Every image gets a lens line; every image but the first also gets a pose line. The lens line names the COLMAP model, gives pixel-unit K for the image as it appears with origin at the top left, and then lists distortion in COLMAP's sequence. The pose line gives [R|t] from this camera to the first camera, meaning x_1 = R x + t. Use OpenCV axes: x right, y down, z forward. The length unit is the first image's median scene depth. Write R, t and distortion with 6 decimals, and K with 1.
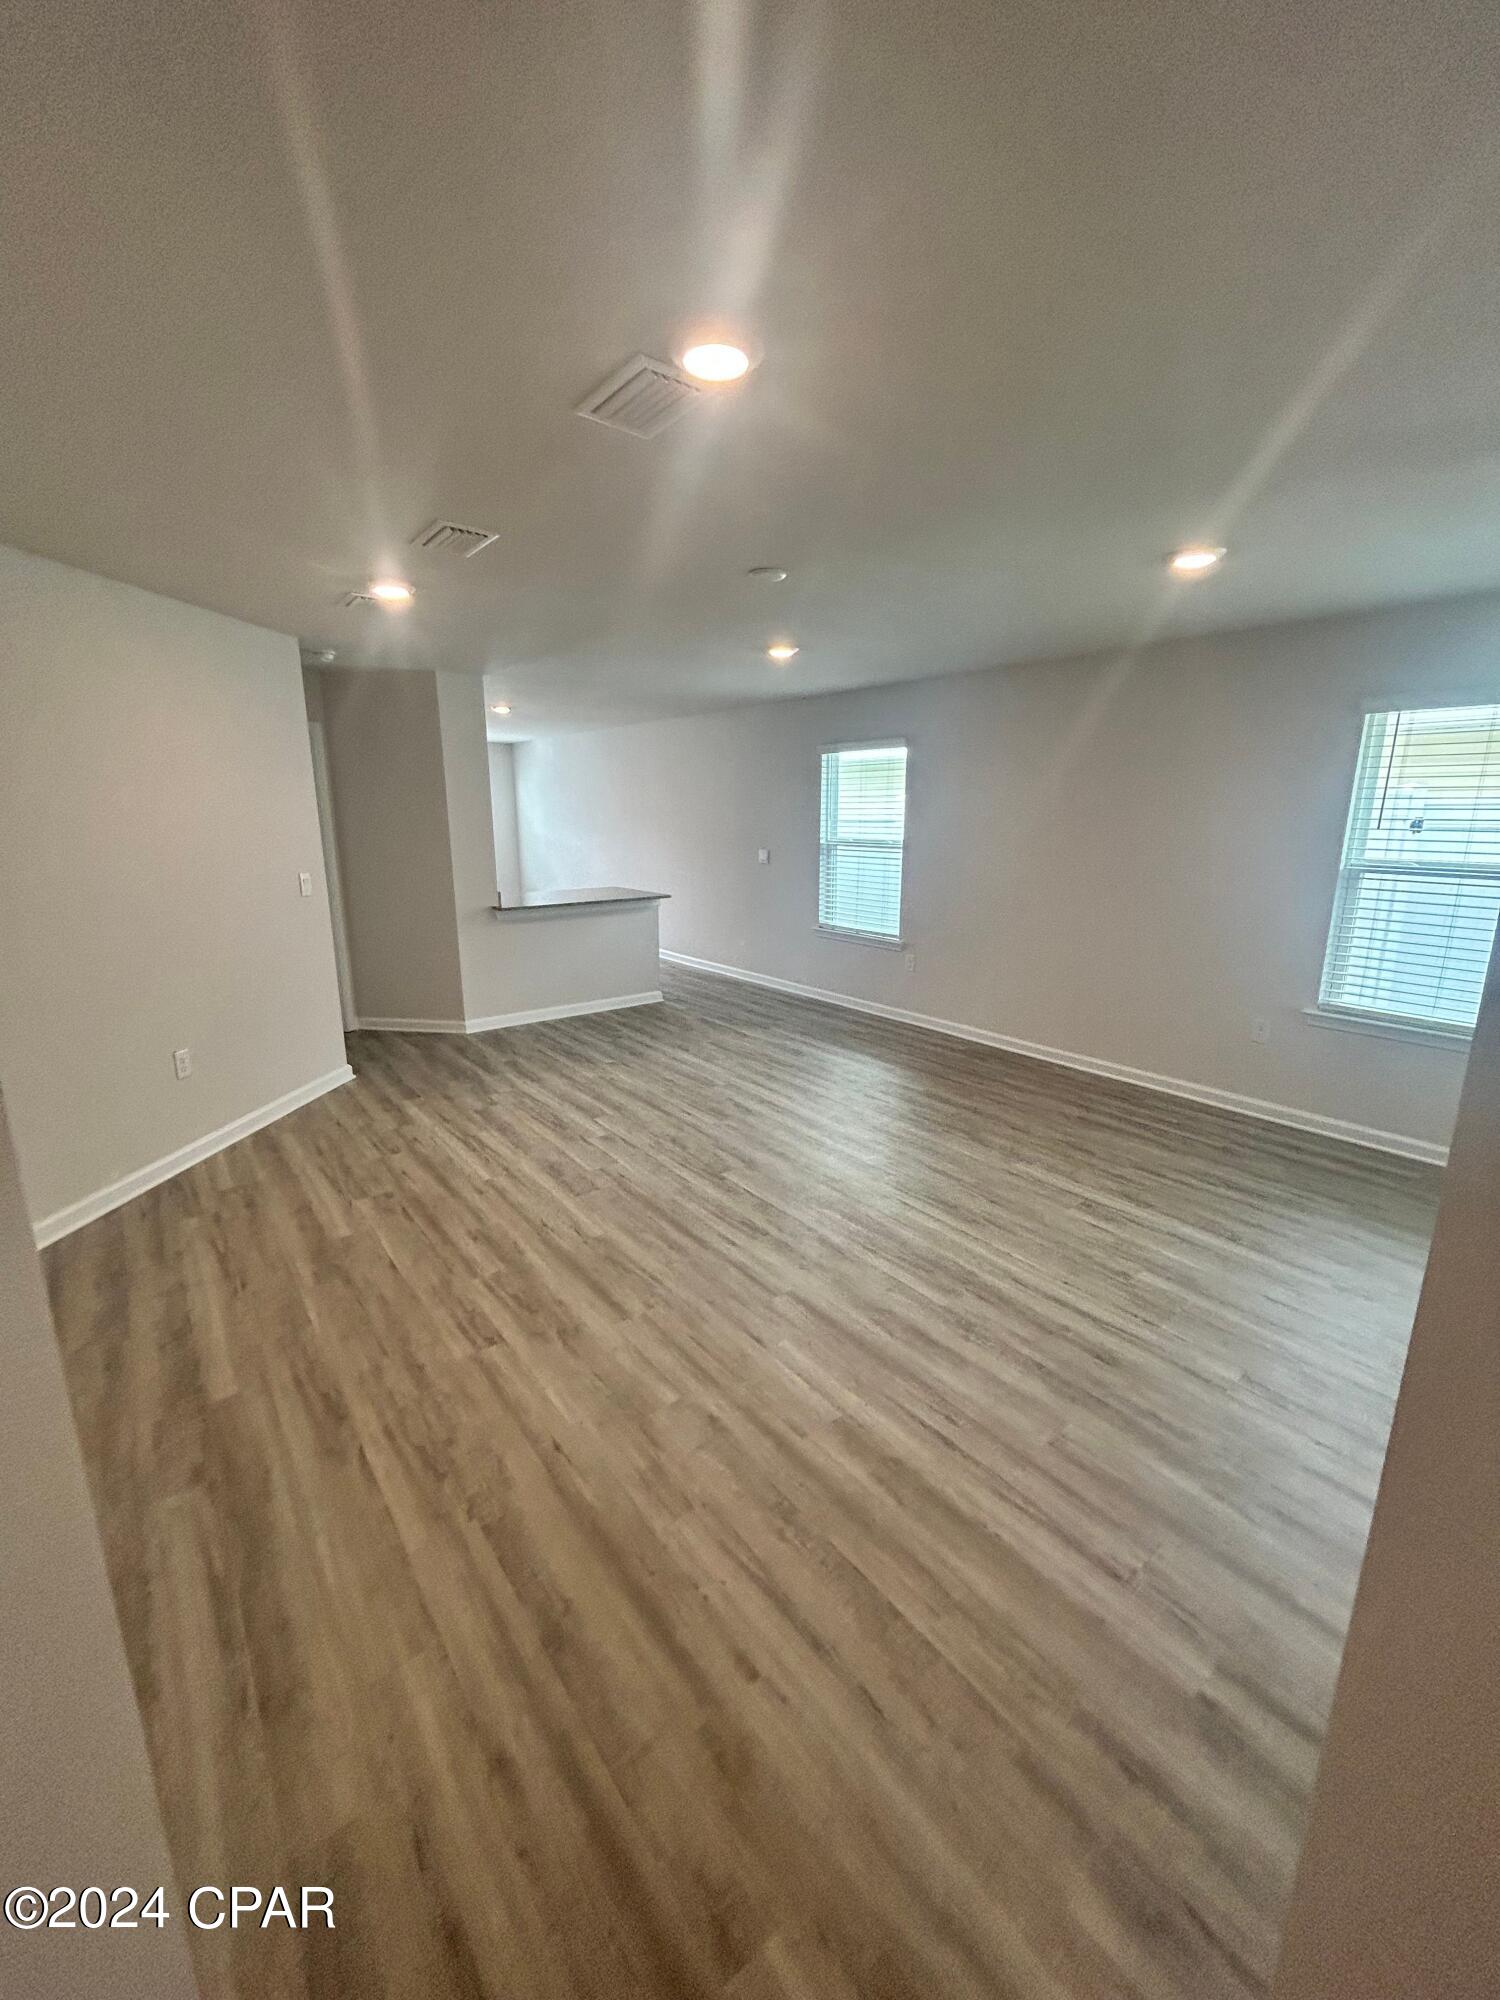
lens RADIAL K [[811.7, 0, 751.7], [0, 811.7, 998.3], [0, 0, 1]] dist [-0.000140, 0.000799]
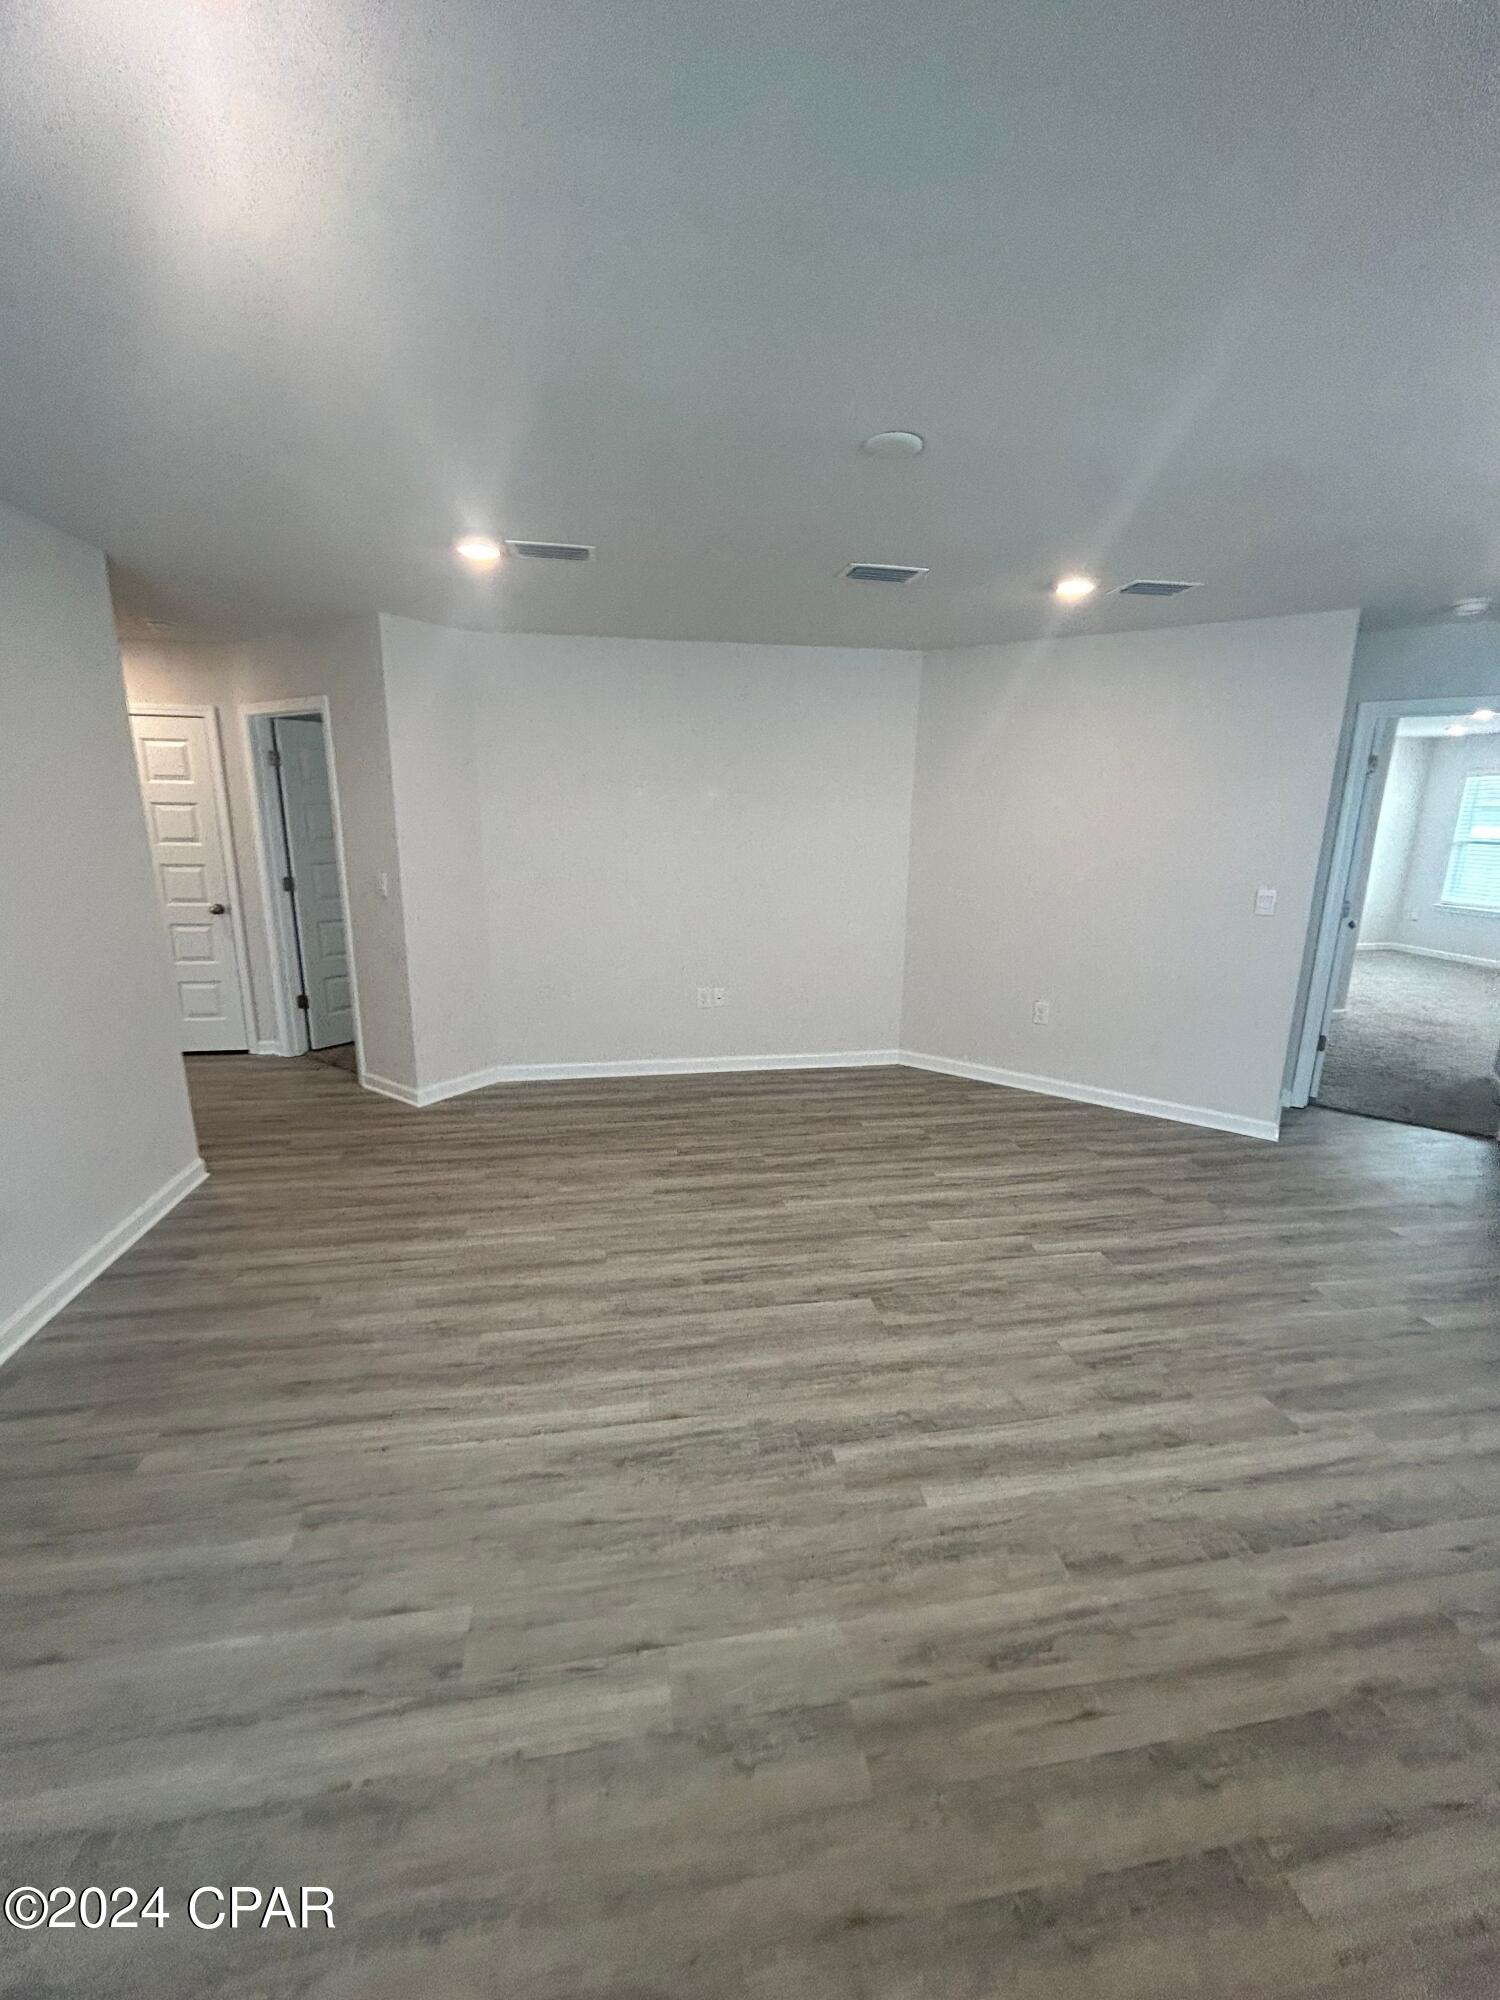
lens RADIAL K [[811.7, 0, 751.7], [0, 811.7, 998.3], [0, 0, 1]] dist [-0.000140, 0.000799]
pose [[-0.477453, 0.192073, -0.857407, 0.603051], [-0.216328, 0.920081, 0.326577, -0.258316], [0.851611, 0.341406, -0.397745, 1.111761]]
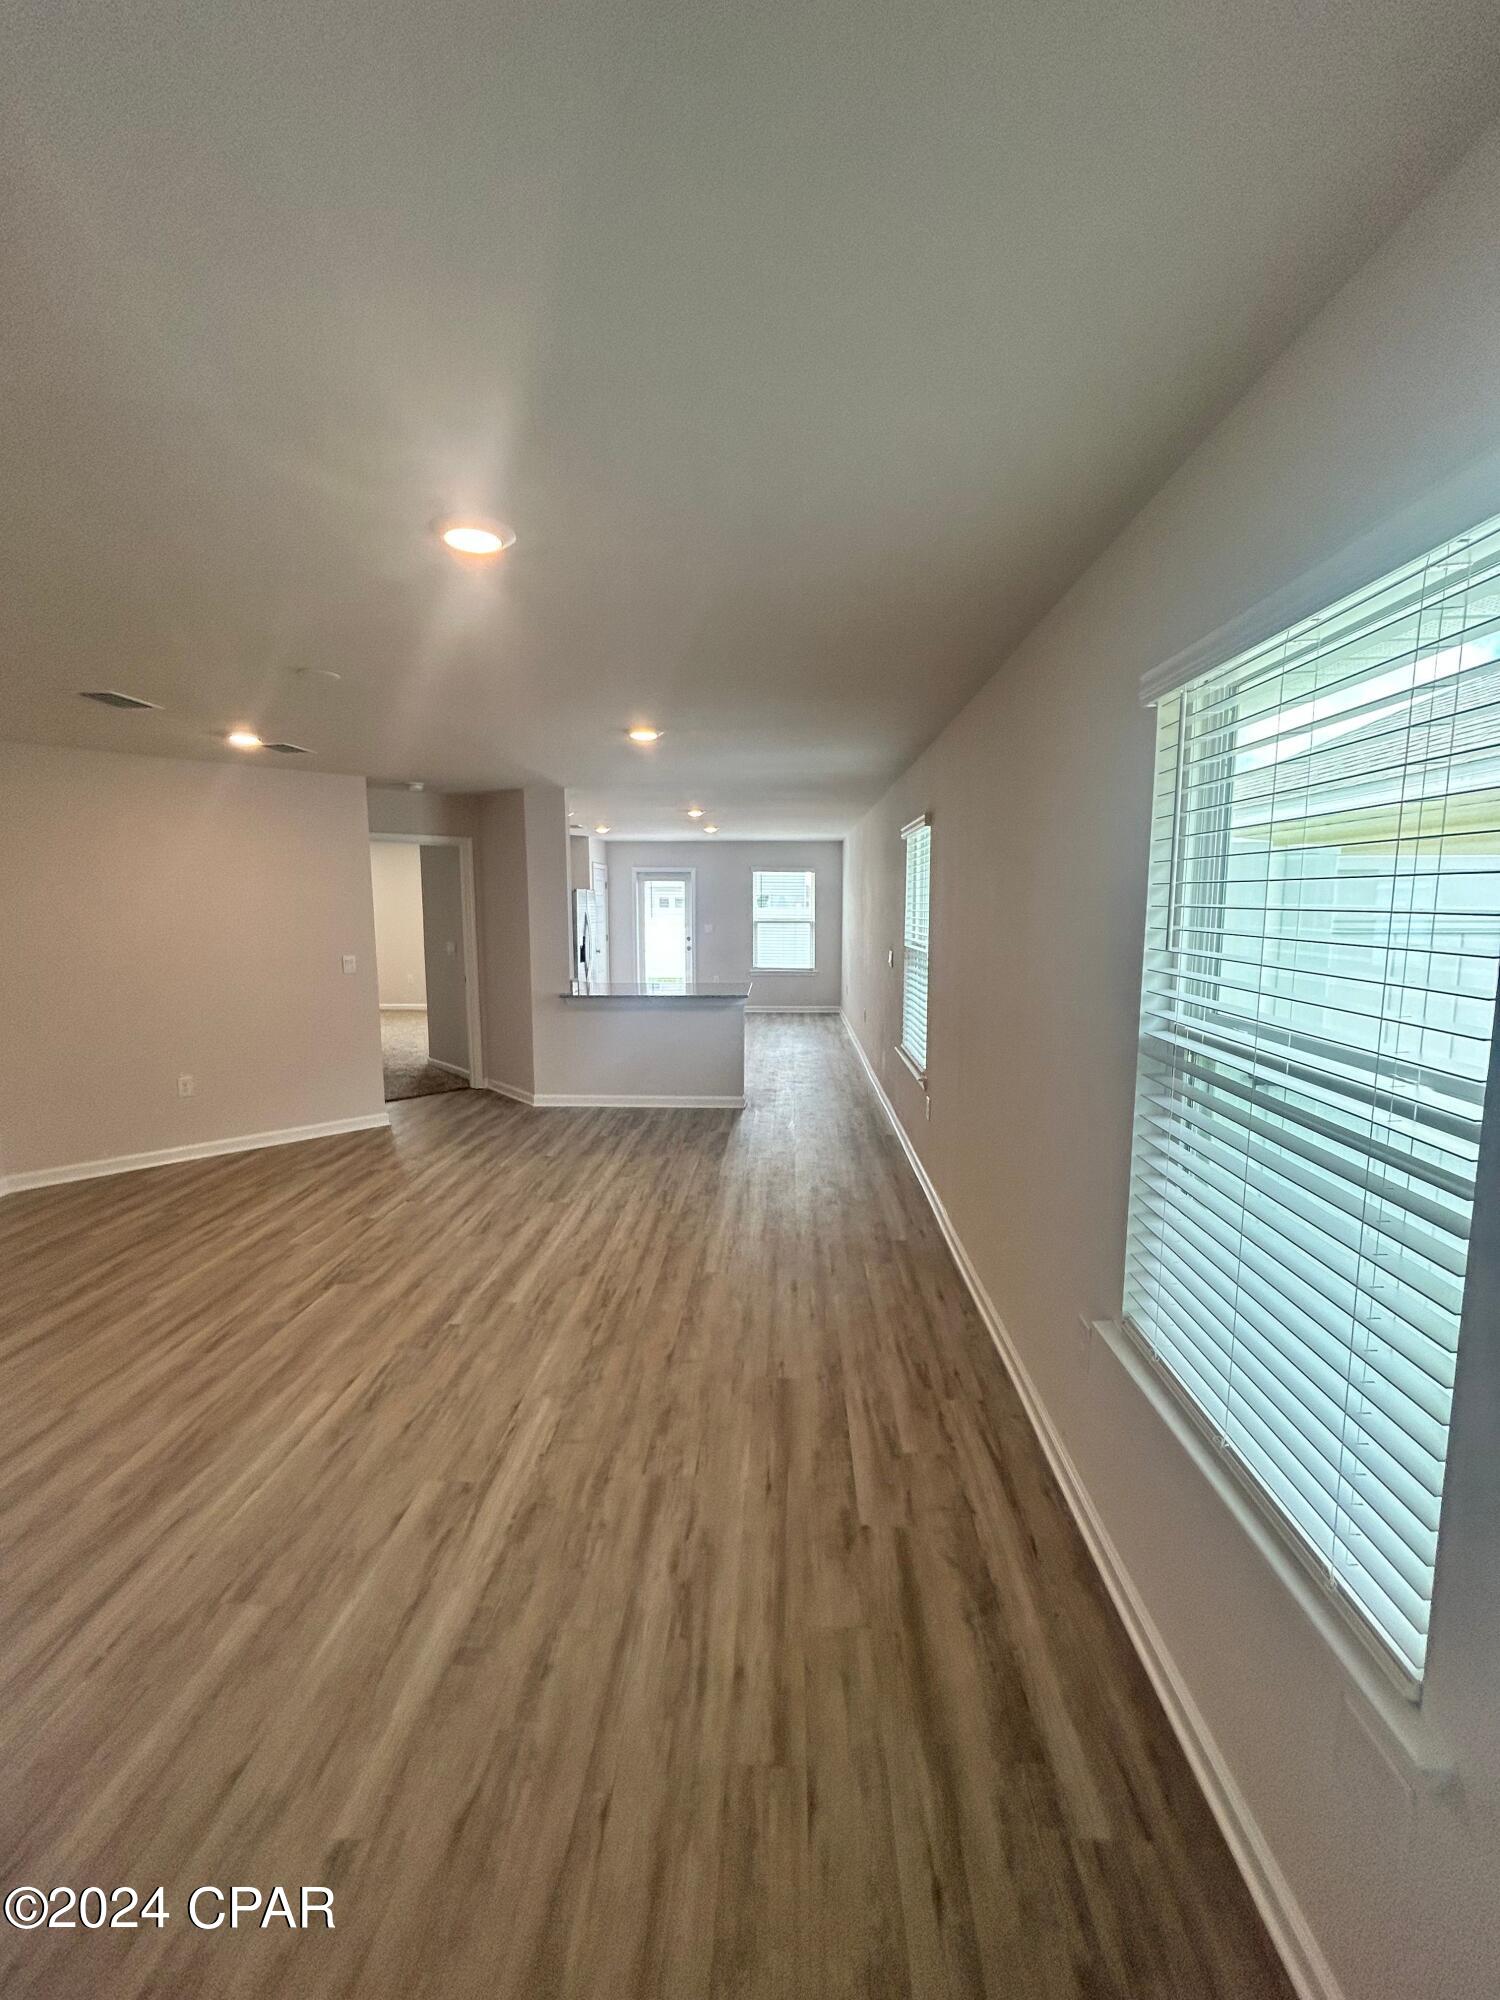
lens RADIAL K [[810.7, 0, 750.0], [0, 810.7, 1000.0], [0, 0, 1]] dist [0.002819, 0.000917]
pose [[0.754510, 0.074630, -0.652031, 0.923690], [-0.145088, 0.987899, -0.054818, -0.129866], [0.640050, 0.135962, 0.756208, 0.546879]]
